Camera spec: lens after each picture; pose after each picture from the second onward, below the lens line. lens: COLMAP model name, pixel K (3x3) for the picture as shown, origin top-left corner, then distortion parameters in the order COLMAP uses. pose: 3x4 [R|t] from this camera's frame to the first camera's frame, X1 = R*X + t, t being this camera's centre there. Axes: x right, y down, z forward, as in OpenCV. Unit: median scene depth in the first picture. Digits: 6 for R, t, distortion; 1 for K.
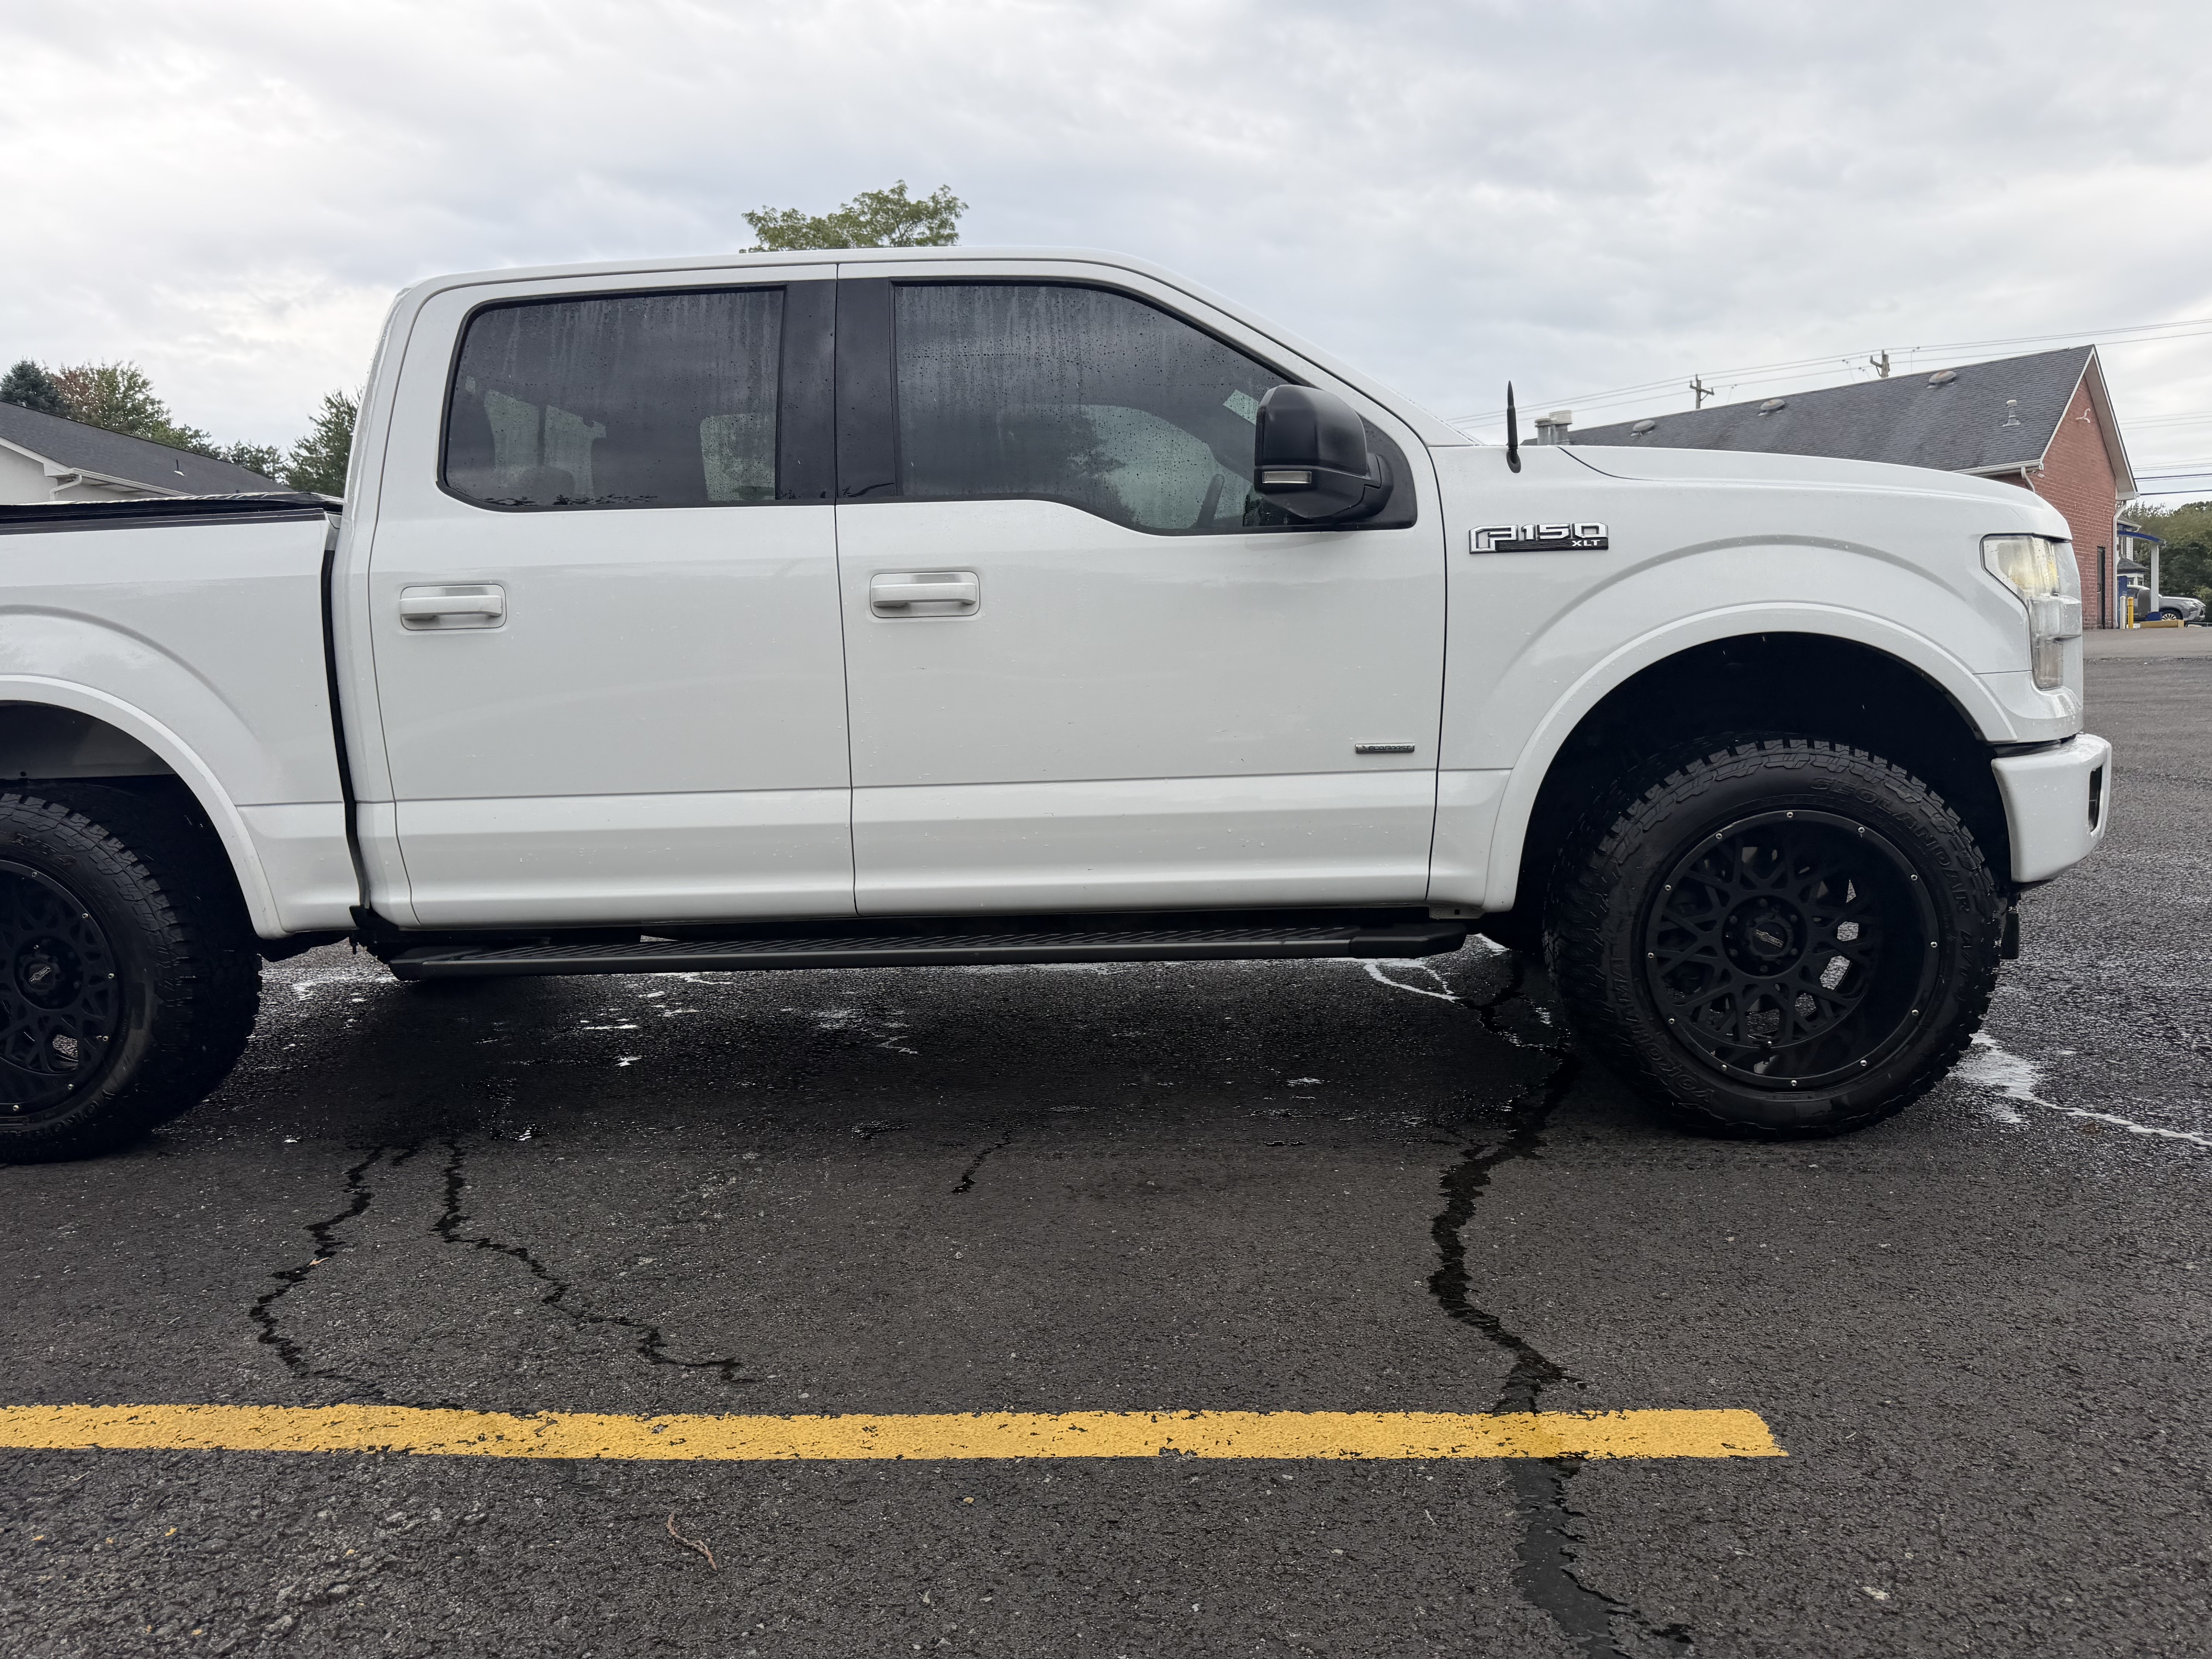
lens RADIAL K [[1603.1, 0, 1091.4], [0, 1603.1, 817.6], [0, 0, 1]] dist [0.033458, -0.037904]
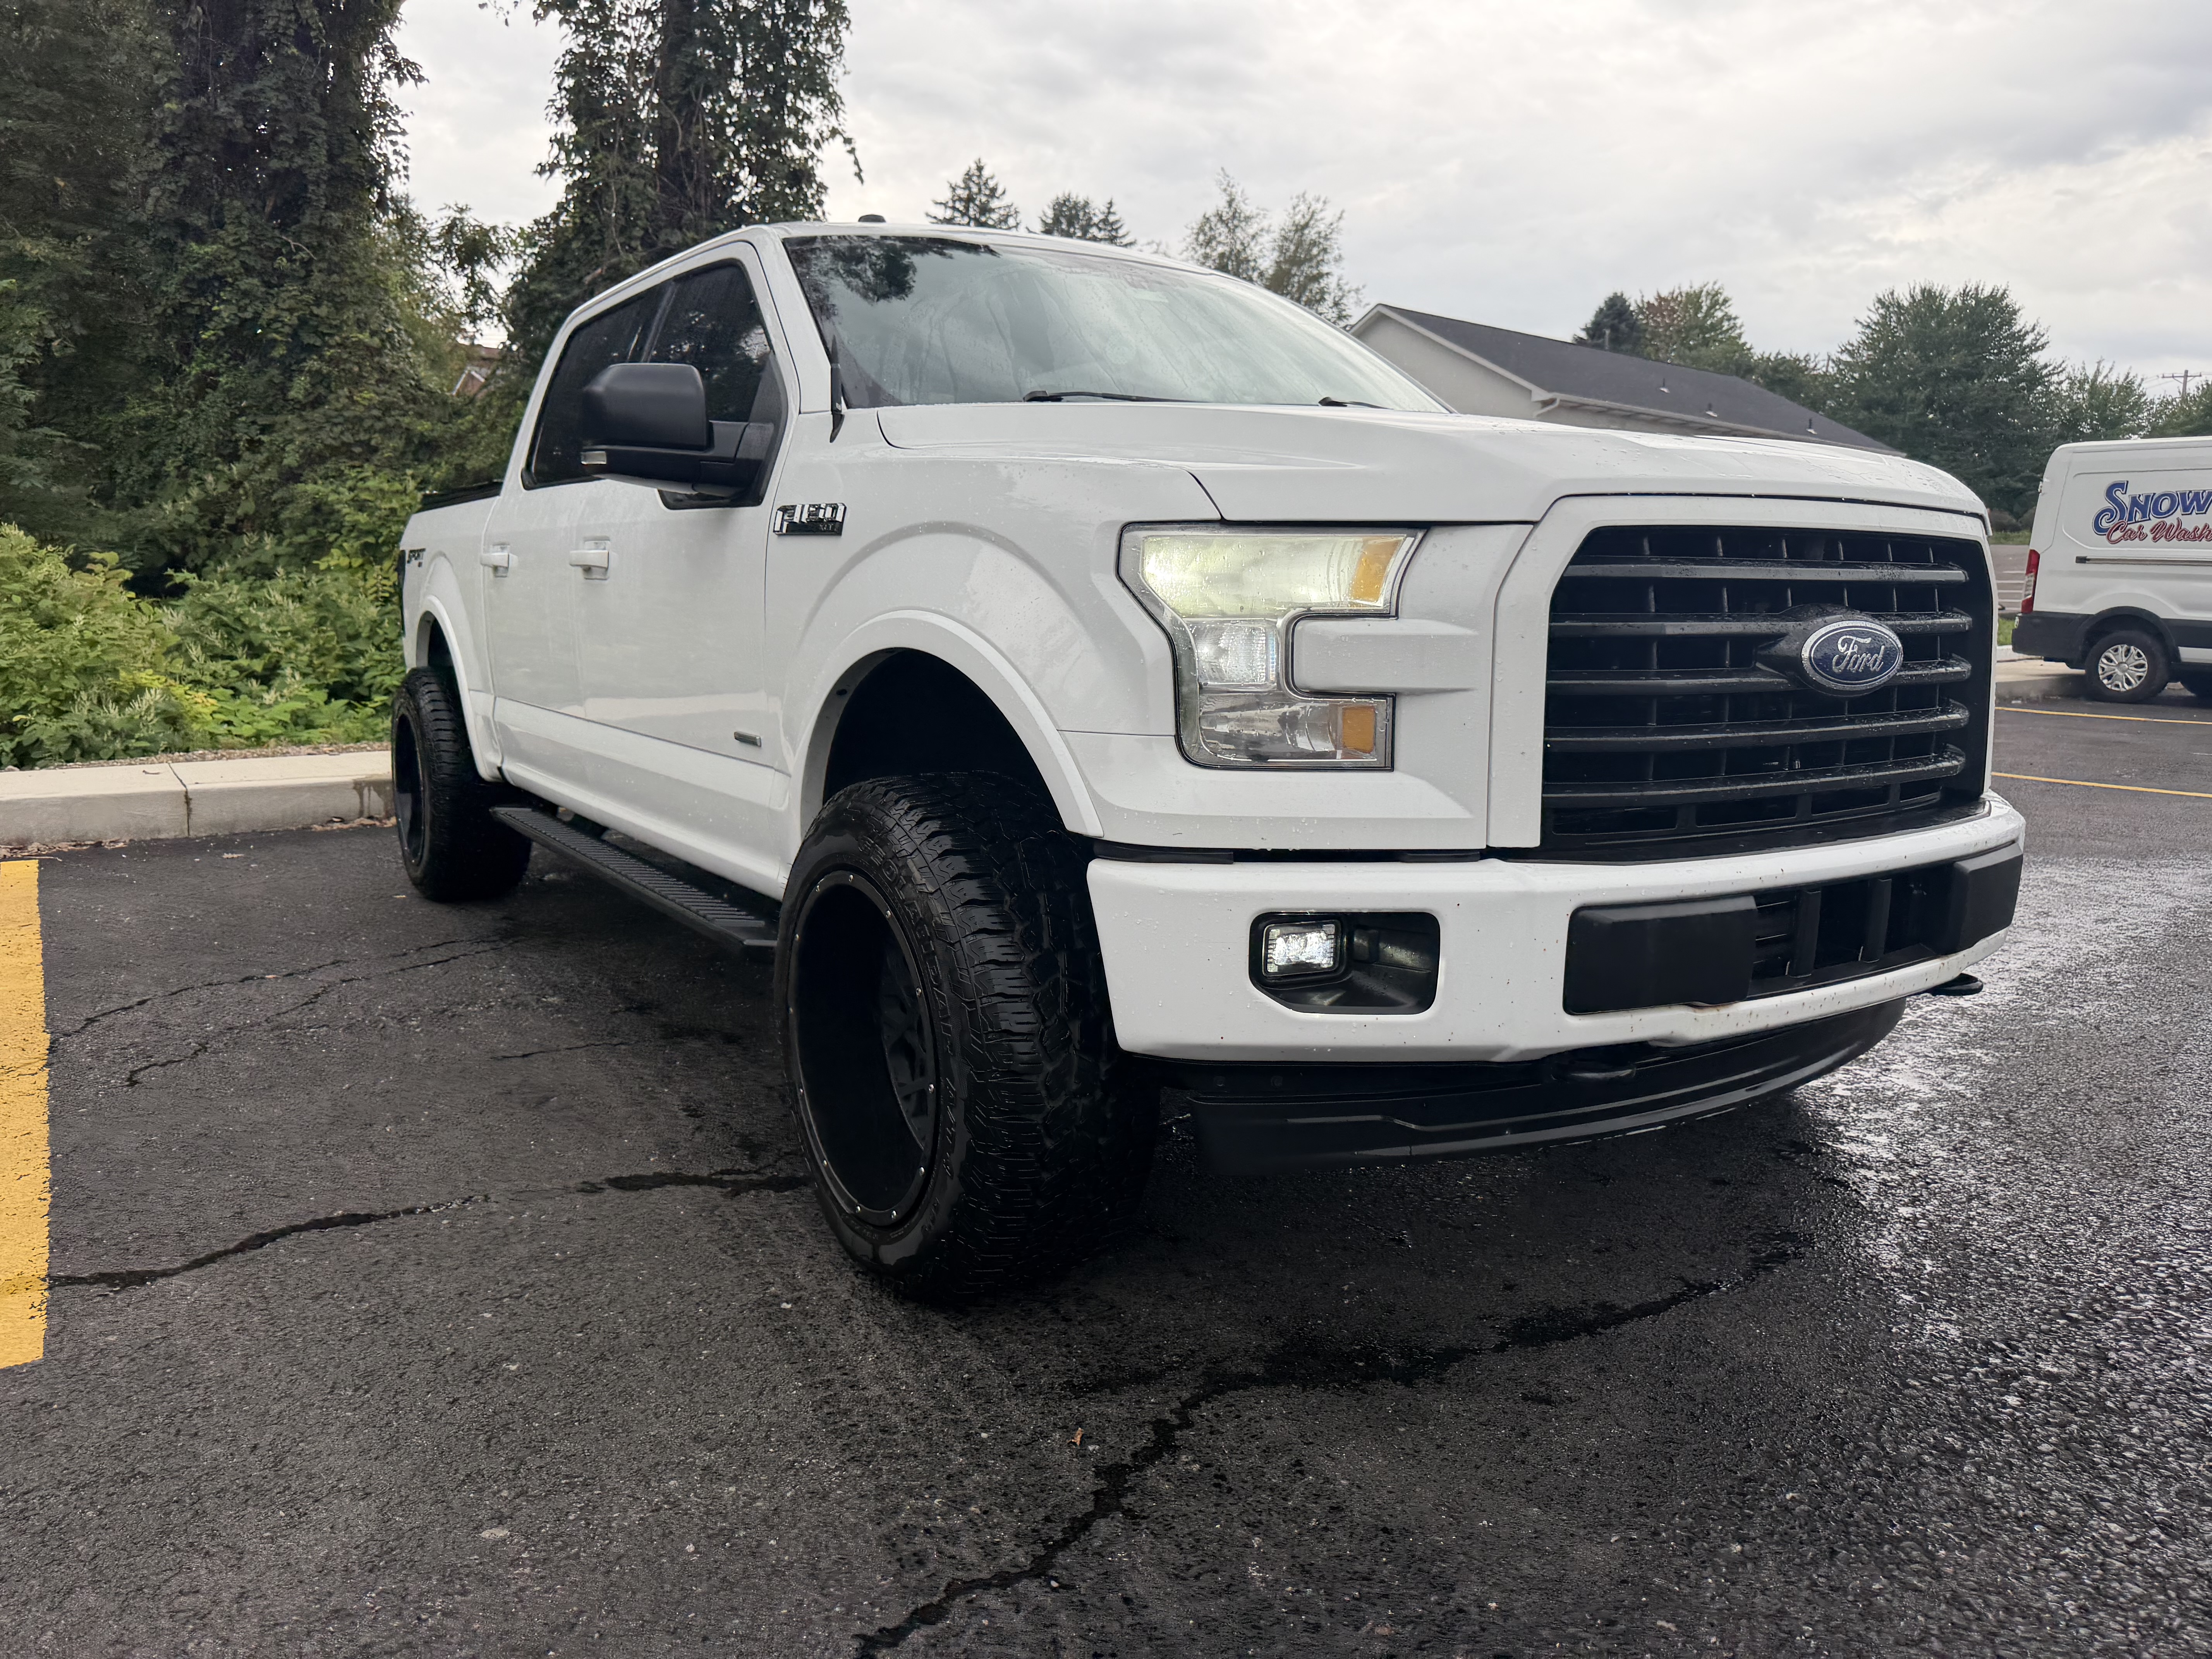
lens RADIAL K [[1583.1, 0, 1110.7], [0, 1583.1, 847.4], [0, 0, 1]] dist [0.011994, -0.010184]
pose [[0.599115, 0.166169, -0.783230, 1.058292], [-0.103580, 0.986092, 0.129976, -0.124576], [0.793935, 0.003257, 0.607994, 0.597070]]
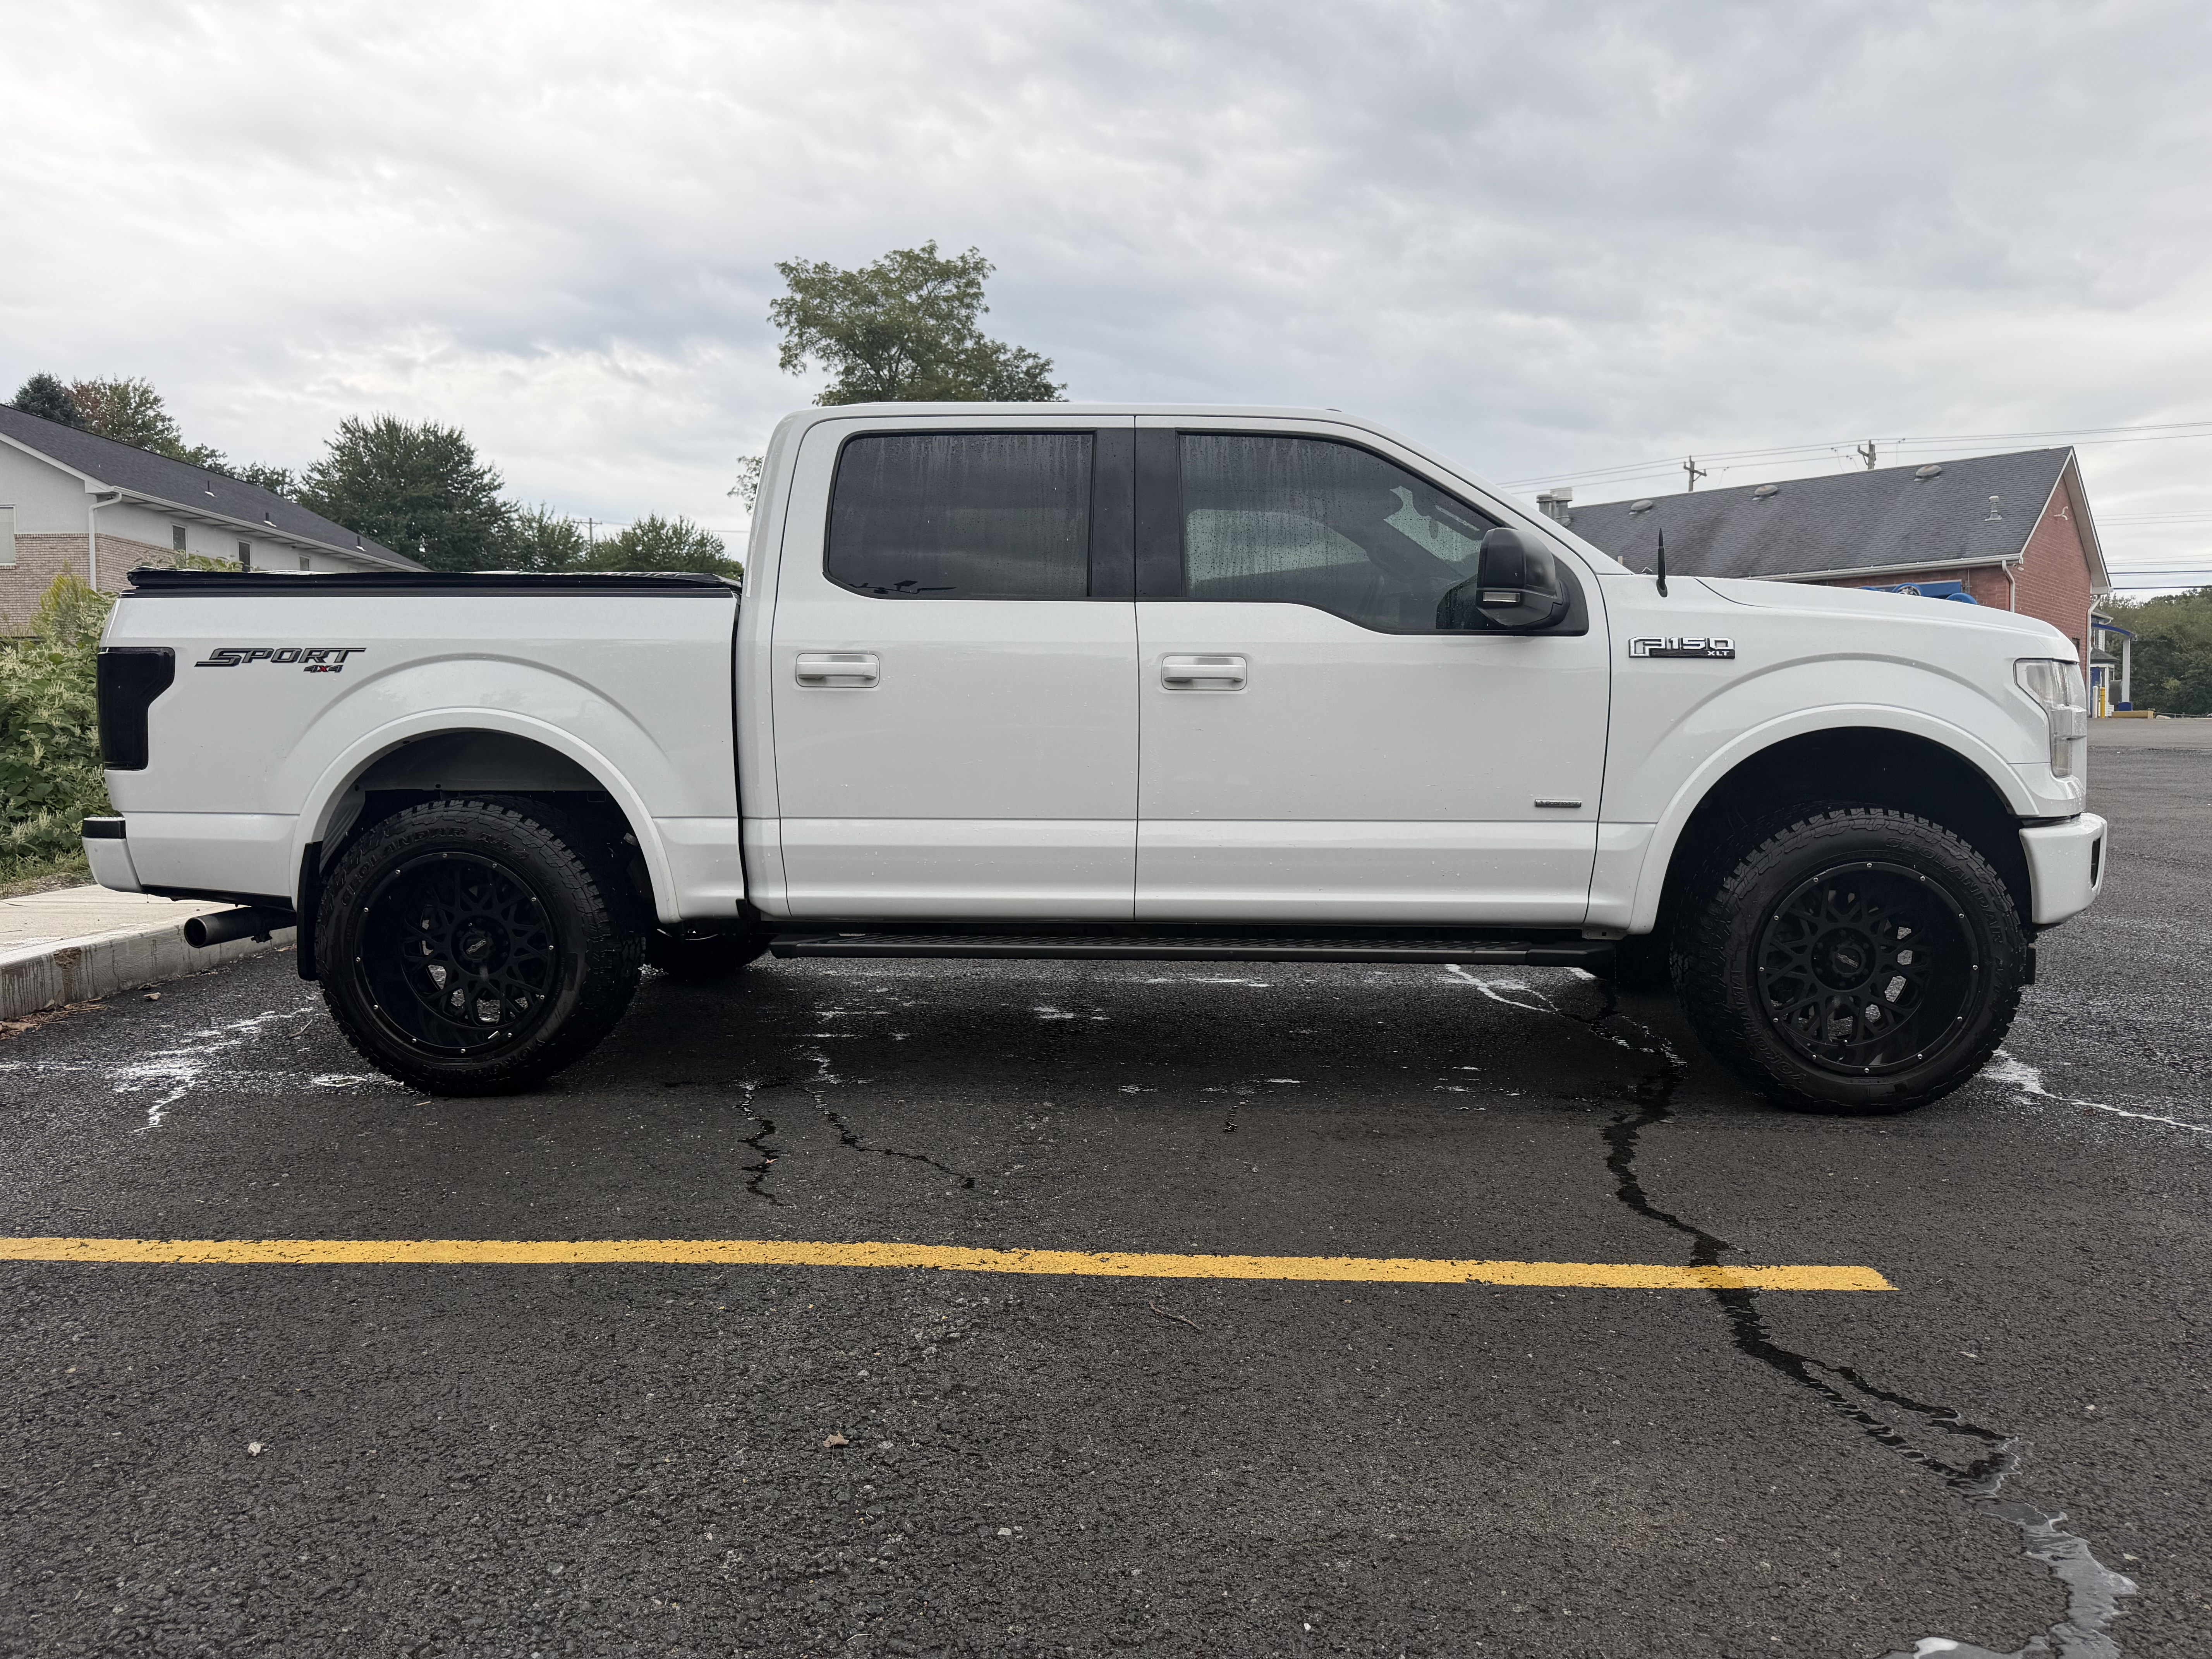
lens RADIAL K [[1603.4, 0, 1113.2], [0, 1603.4, 812.8], [0, 0, 1]] dist [0.042597, -0.052610]
pose [[0.999085, 0.035461, 0.023920, -0.207279], [-0.034634, 0.998817, -0.034132, 0.020820], [-0.025102, 0.033272, 0.999131, -0.291552]]
